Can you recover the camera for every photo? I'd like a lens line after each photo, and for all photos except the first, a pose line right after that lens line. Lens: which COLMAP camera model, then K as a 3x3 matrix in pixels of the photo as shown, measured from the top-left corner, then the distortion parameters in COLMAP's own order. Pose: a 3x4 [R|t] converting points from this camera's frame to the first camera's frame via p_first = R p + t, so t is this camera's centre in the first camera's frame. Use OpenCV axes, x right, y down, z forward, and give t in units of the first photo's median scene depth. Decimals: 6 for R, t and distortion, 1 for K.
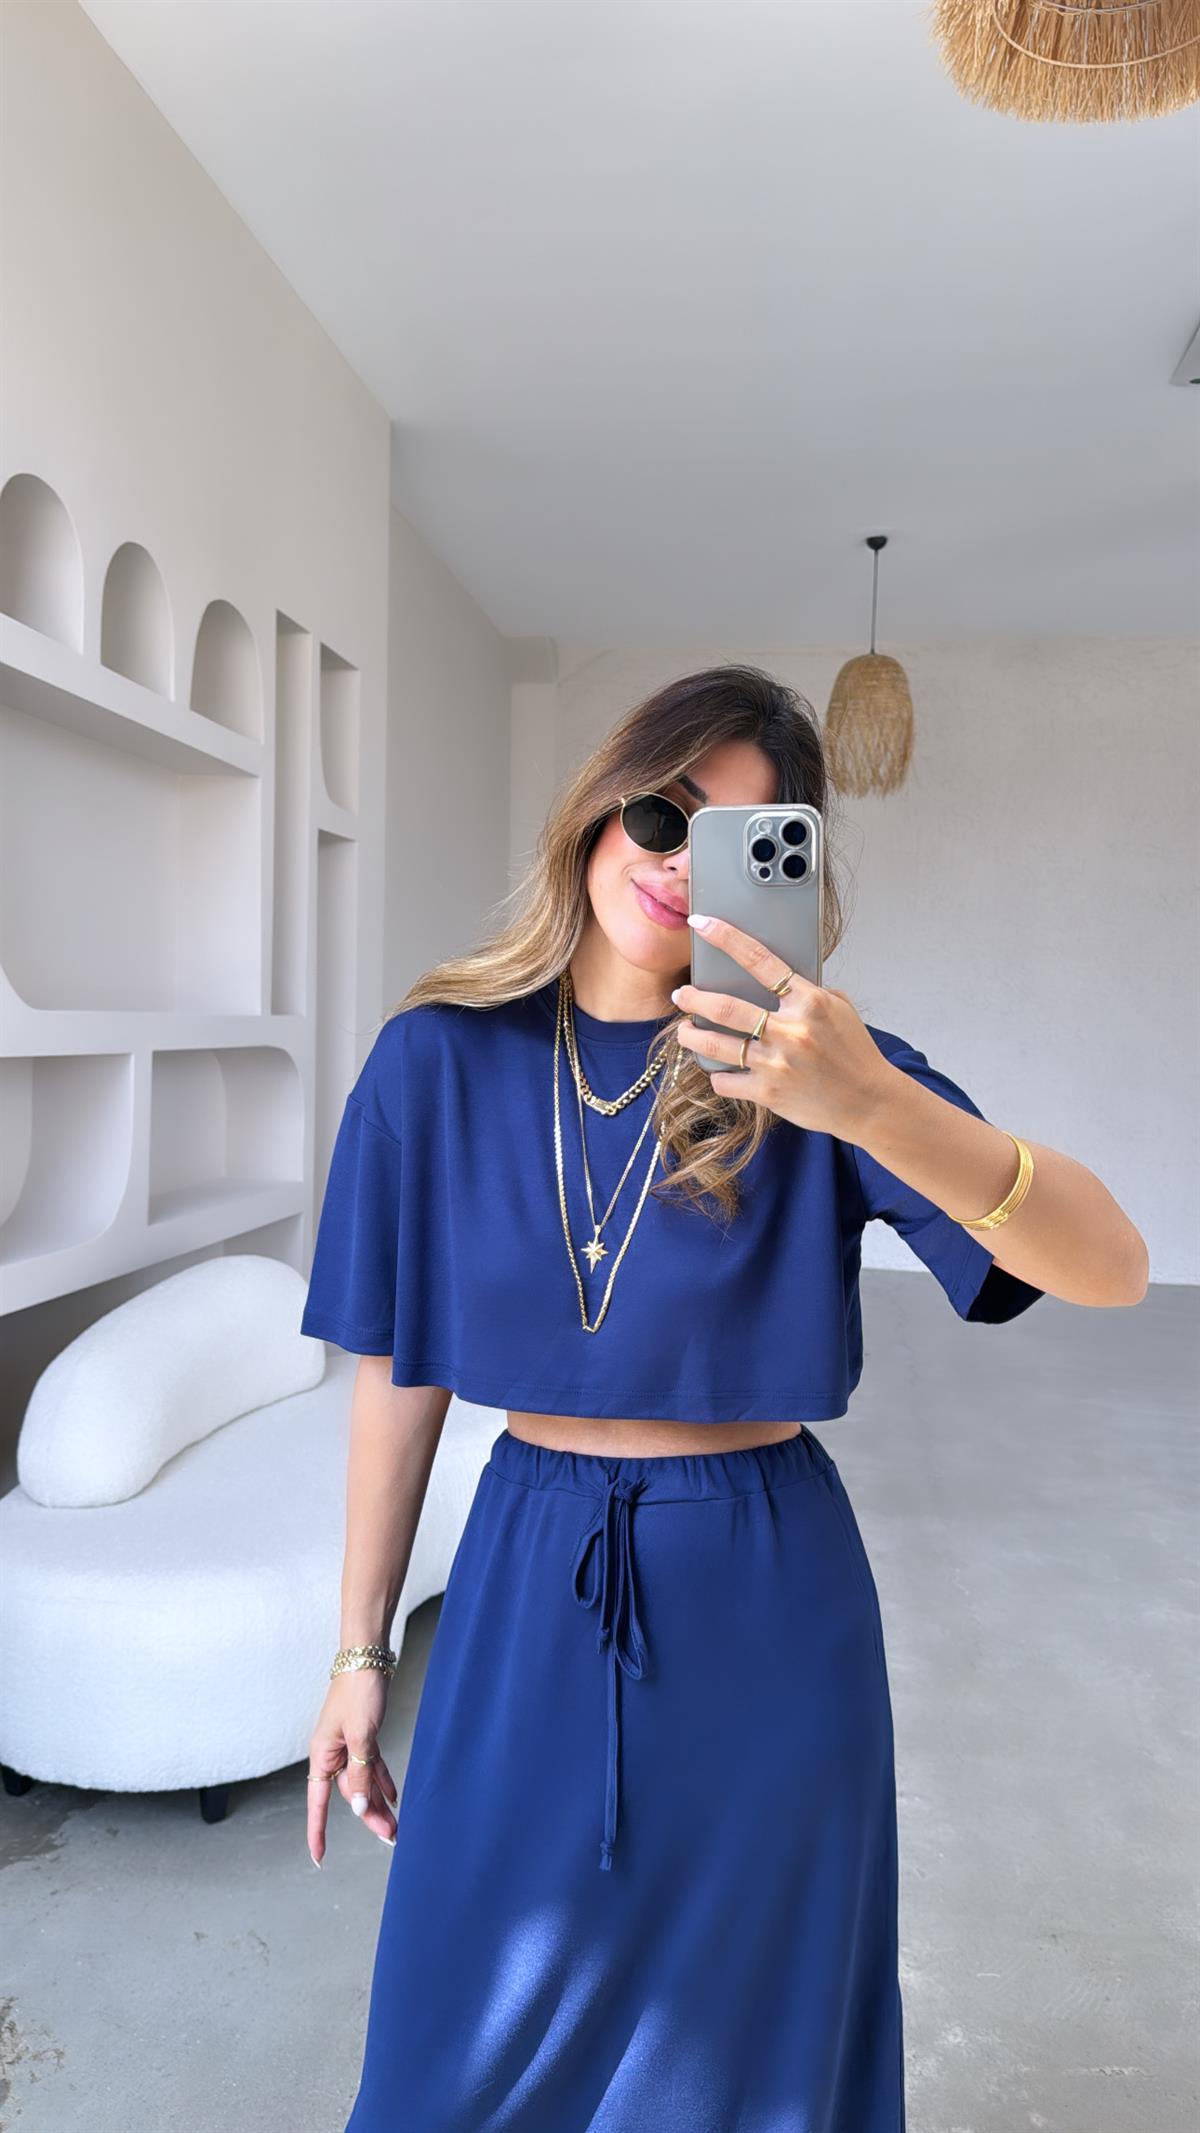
lens RADIAL K [[1596.2, 0, 588.8], [0, 1596.2, 1068.7], [0, 0, 1]] dist [-0.003205, -0.014226]
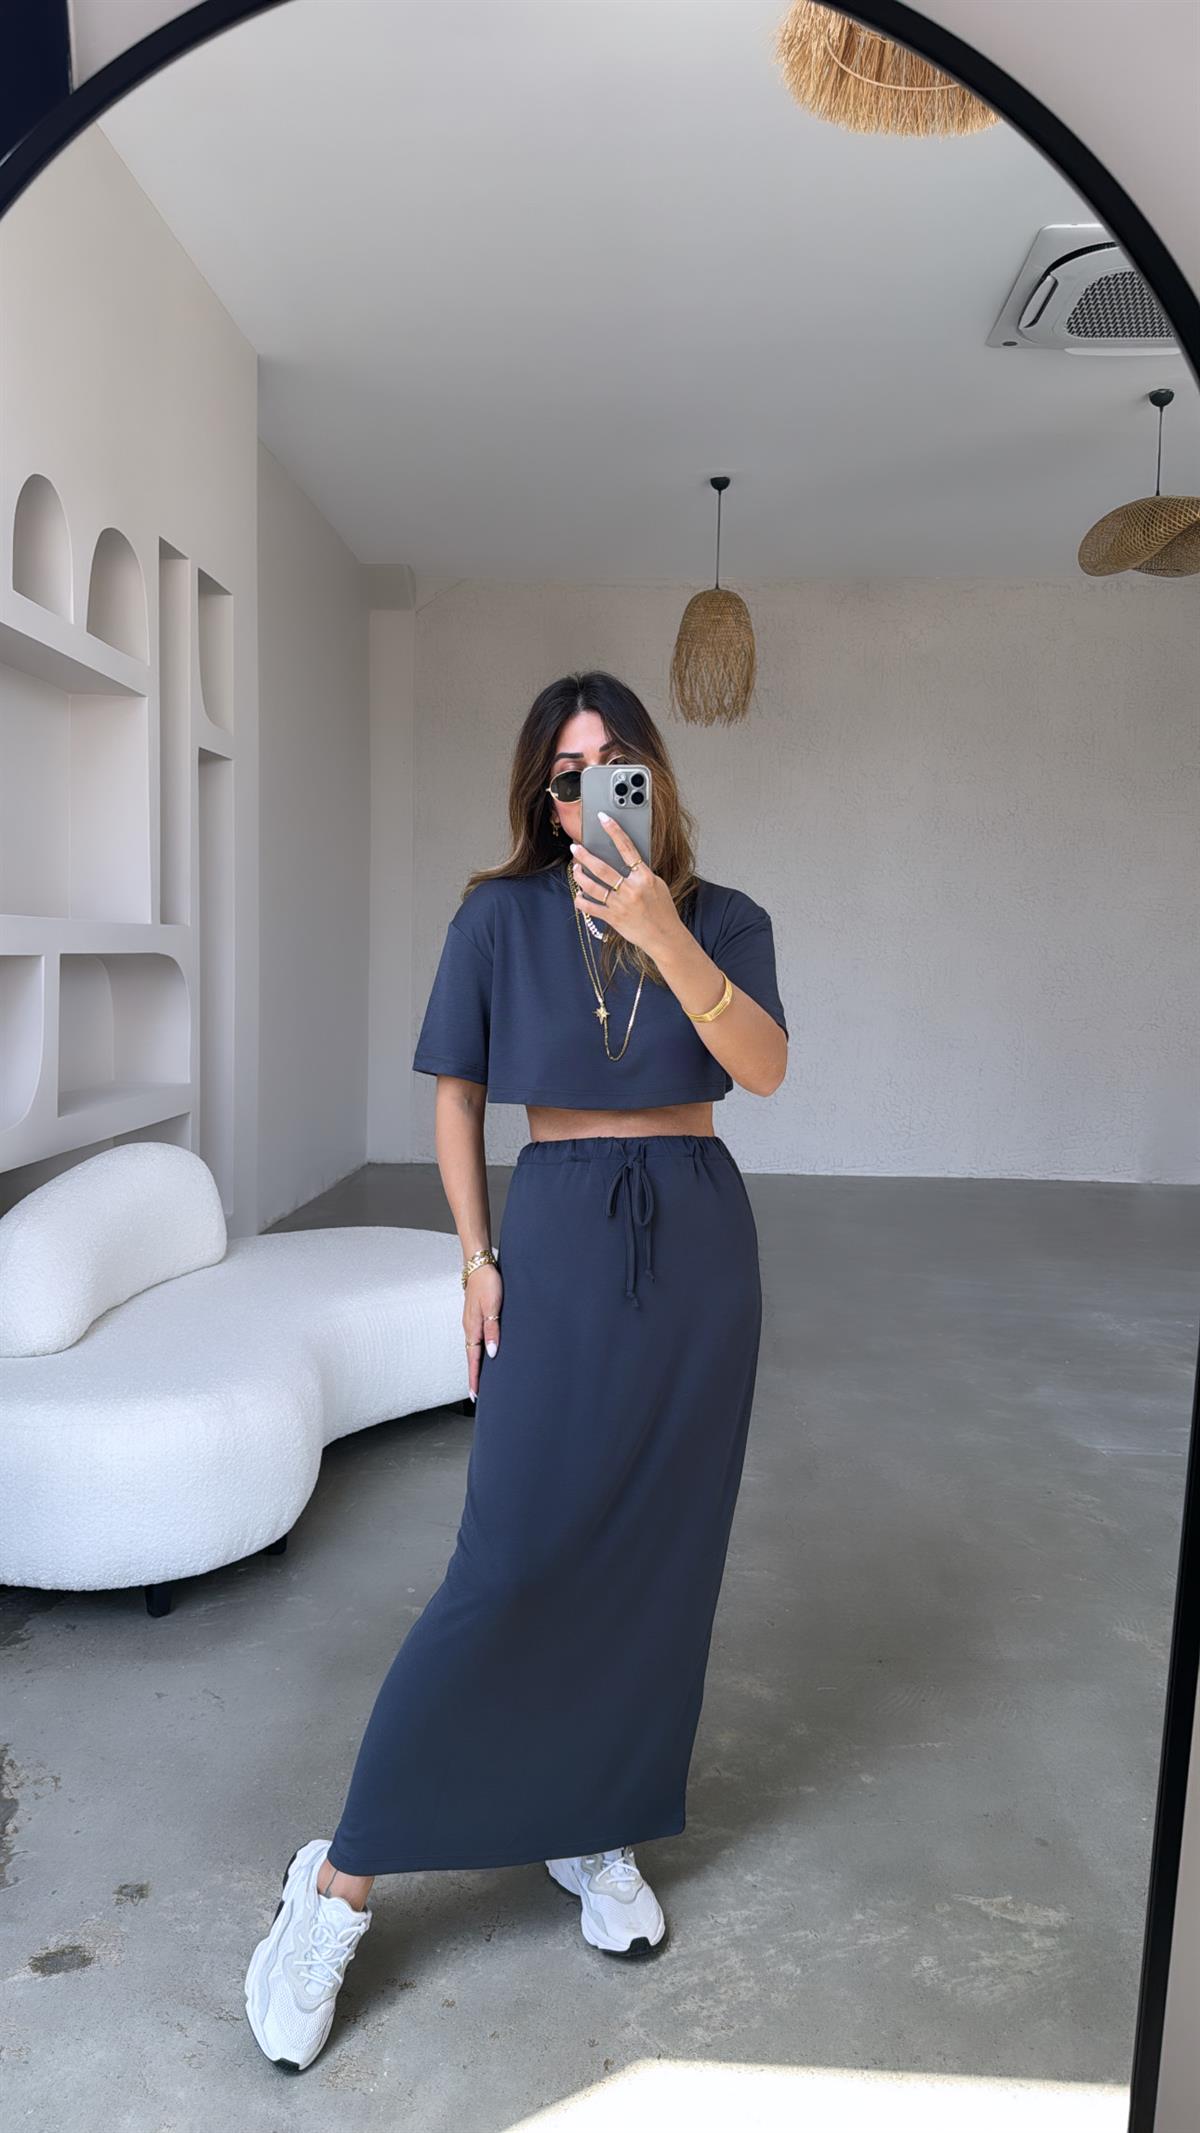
lens RADIAL K [[1592.4, 0, 599.3], [0, 1592.4, 1076.2], [0, 0, 1]] dist [0.003496, -0.038060]
pose [[0.994530, -0.011517, 0.103816, -0.026309], [0.006565, 0.998830, 0.047912, 0.024093], [-0.104246, -0.046969, 0.993442, -0.112434]]
